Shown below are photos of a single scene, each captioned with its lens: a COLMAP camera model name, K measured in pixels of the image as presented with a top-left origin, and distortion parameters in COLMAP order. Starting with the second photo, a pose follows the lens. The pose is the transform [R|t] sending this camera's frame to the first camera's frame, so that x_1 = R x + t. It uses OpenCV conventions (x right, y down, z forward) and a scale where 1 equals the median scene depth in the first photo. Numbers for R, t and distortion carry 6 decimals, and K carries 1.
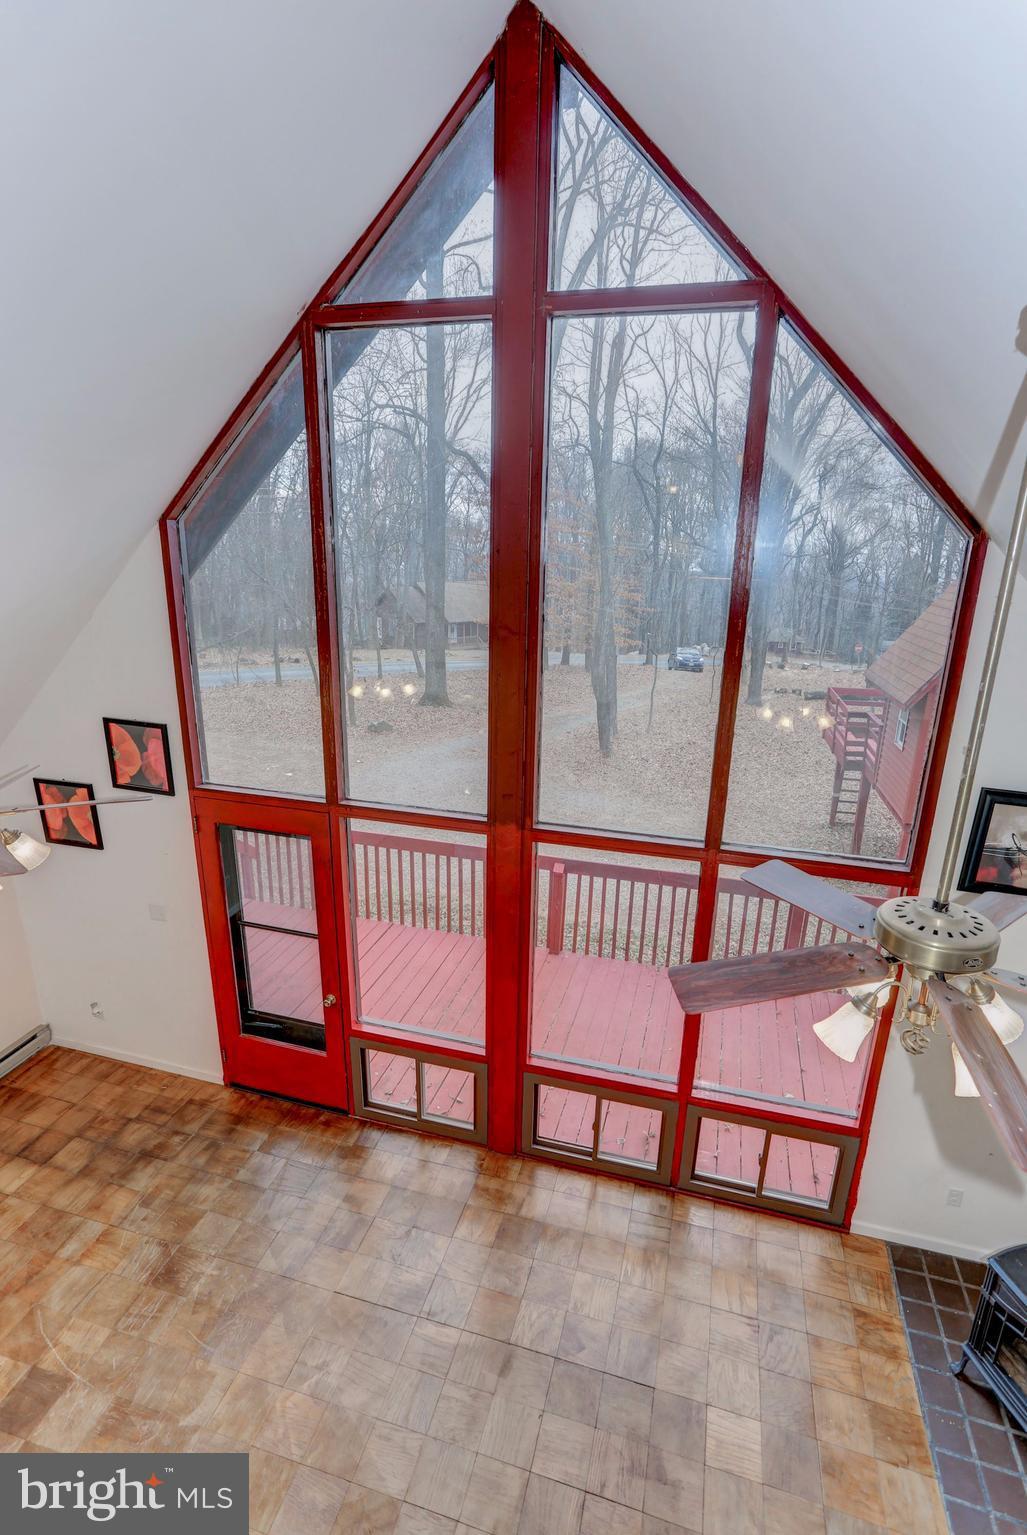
lens RADIAL K [[744.2, 0, 514.0], [0, 744.2, 786.4], [0, 0, 1]] dist [-0.059328, 0.039702]
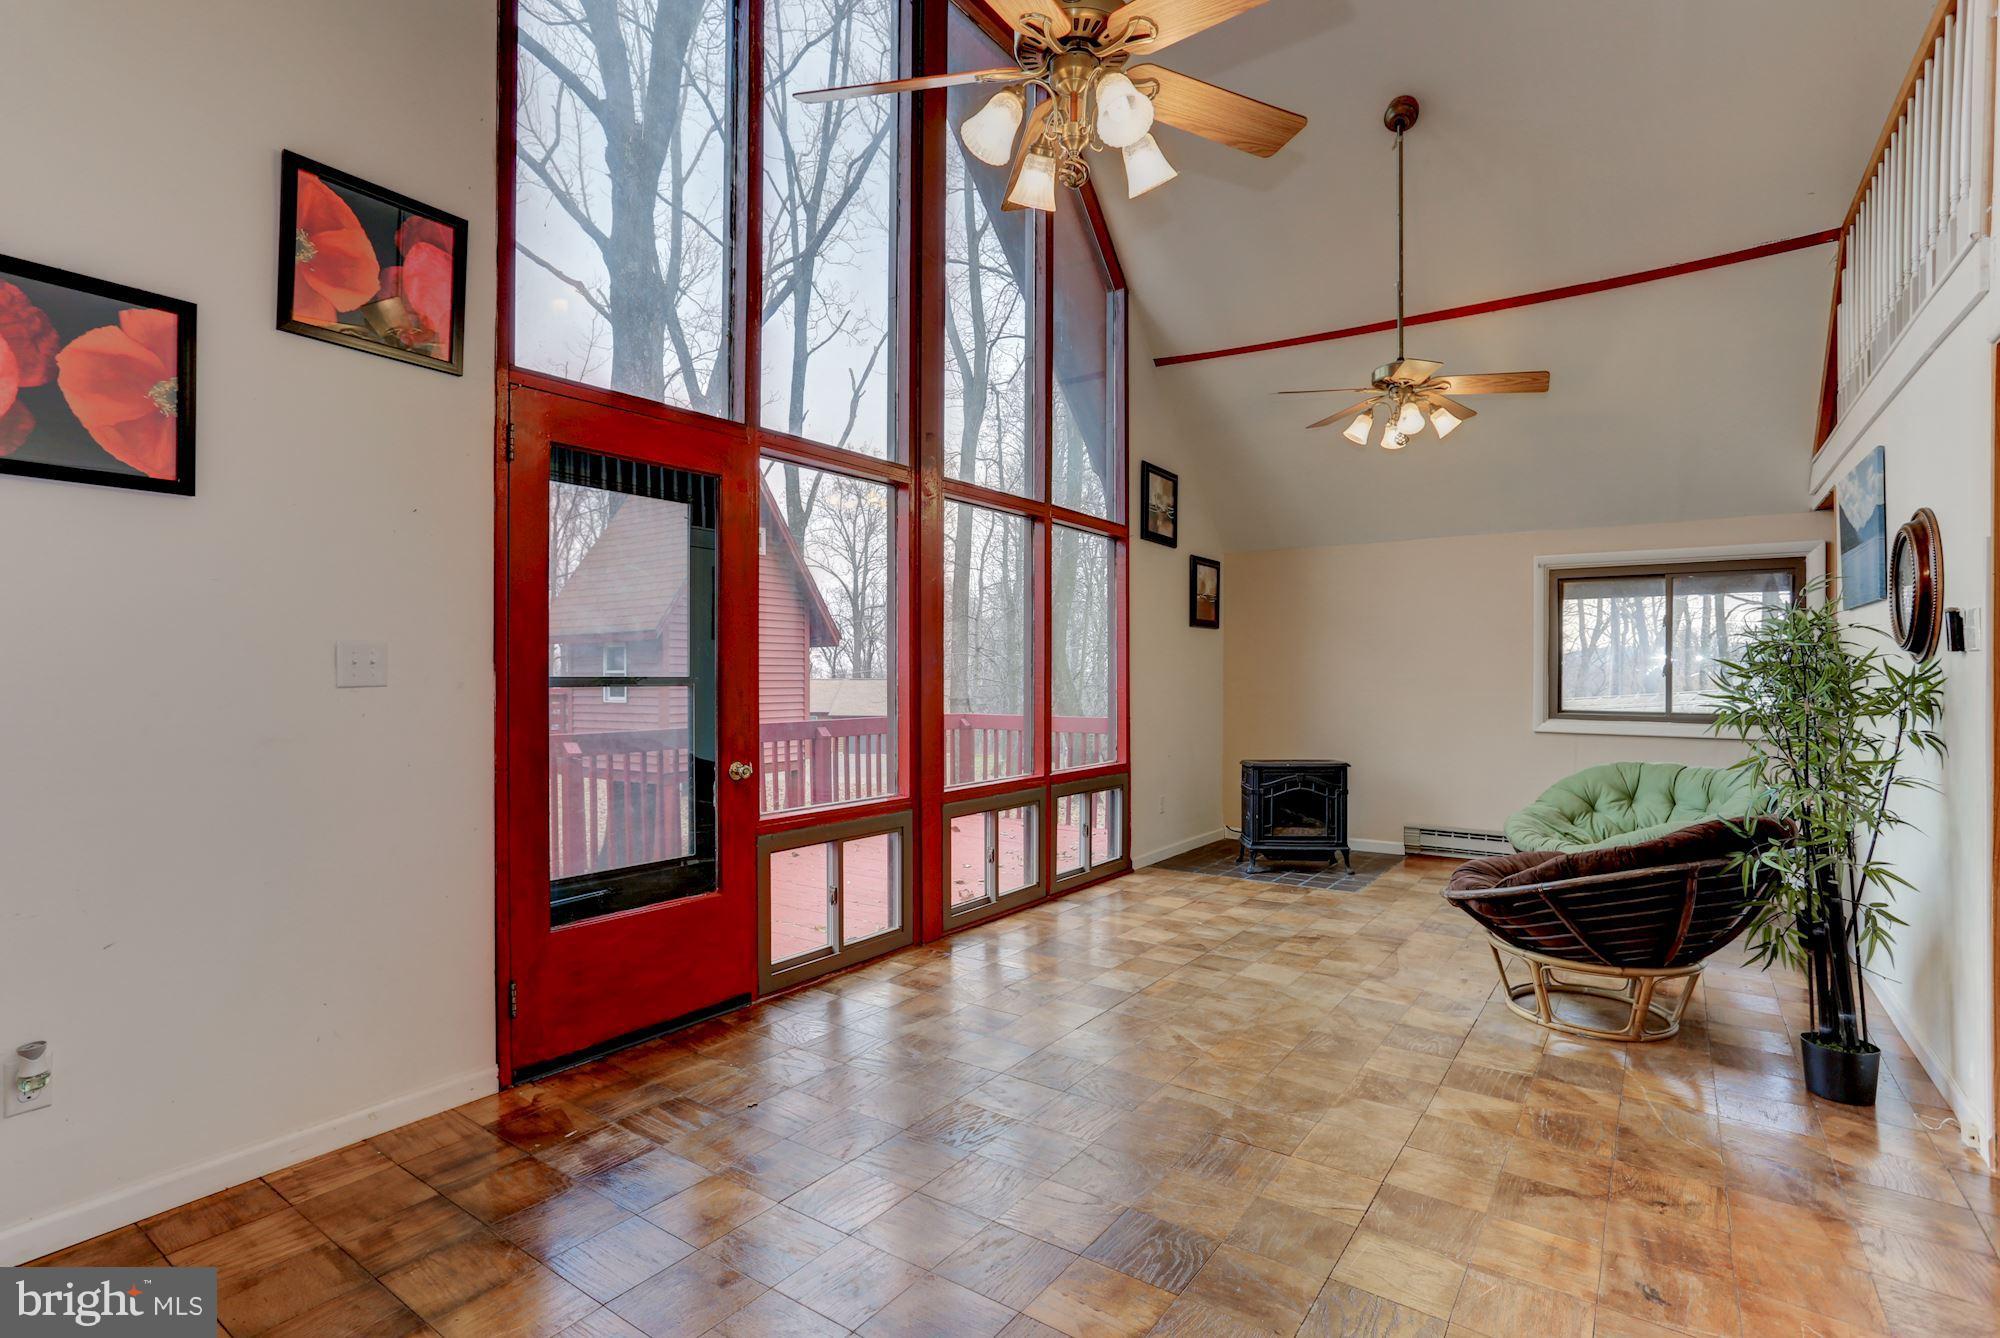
lens RADIAL K [[969.7, 0, 994.9], [0, 969.7, 672.4], [0, 0, 1]] dist [-0.059328, 0.039702]
pose [[0.351501, -0.029817, 0.935713, -0.902761], [0.285134, 0.955417, -0.076666, 0.333842], [-0.891710, 0.293751, 0.344332, 0.528032]]
